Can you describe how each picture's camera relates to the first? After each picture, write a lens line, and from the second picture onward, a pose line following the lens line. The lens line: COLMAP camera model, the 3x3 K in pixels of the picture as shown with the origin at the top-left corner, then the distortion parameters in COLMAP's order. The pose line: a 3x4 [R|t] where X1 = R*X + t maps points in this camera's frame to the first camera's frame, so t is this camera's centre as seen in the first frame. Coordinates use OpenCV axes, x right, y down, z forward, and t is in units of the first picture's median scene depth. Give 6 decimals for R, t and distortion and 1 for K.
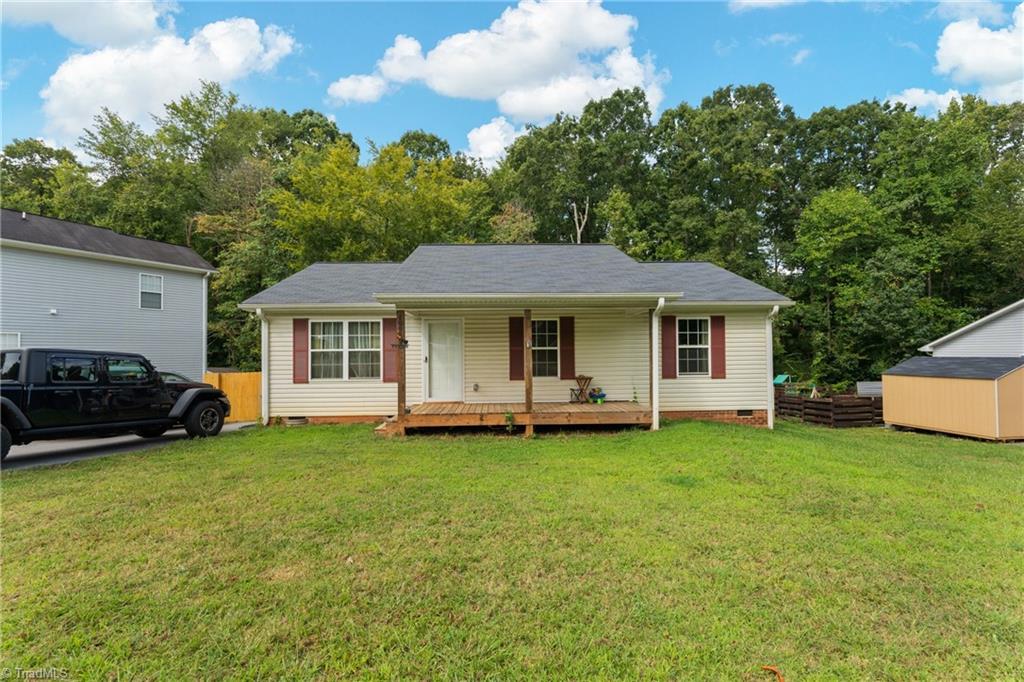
lens RADIAL K [[448.7, 0, 538.4], [0, 448.7, 339.8], [0, 0, 1]] dist [-0.011006, -0.000020]
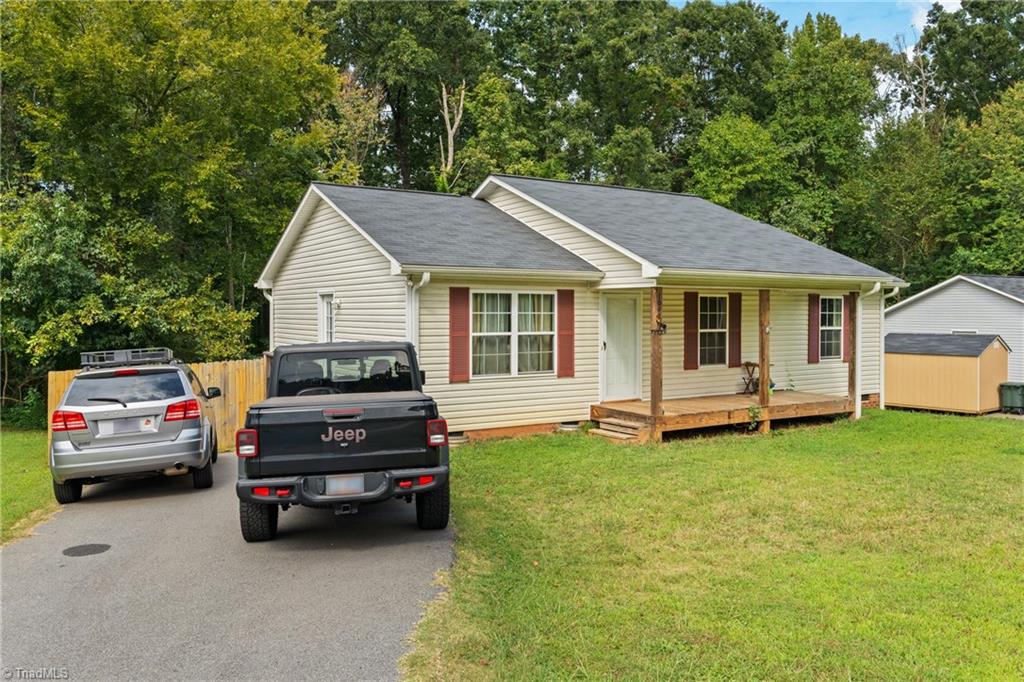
lens RADIAL K [[753.3, 0, 543.7], [0, 753.3, 332.7], [0, 0, 1]] dist [0.026444, 0.005840]
pose [[0.877478, -0.003990, 0.479600, -0.924012], [-0.002665, 0.999909, 0.013194, 0.005594], [-0.479609, -0.012856, 0.877388, -0.063246]]
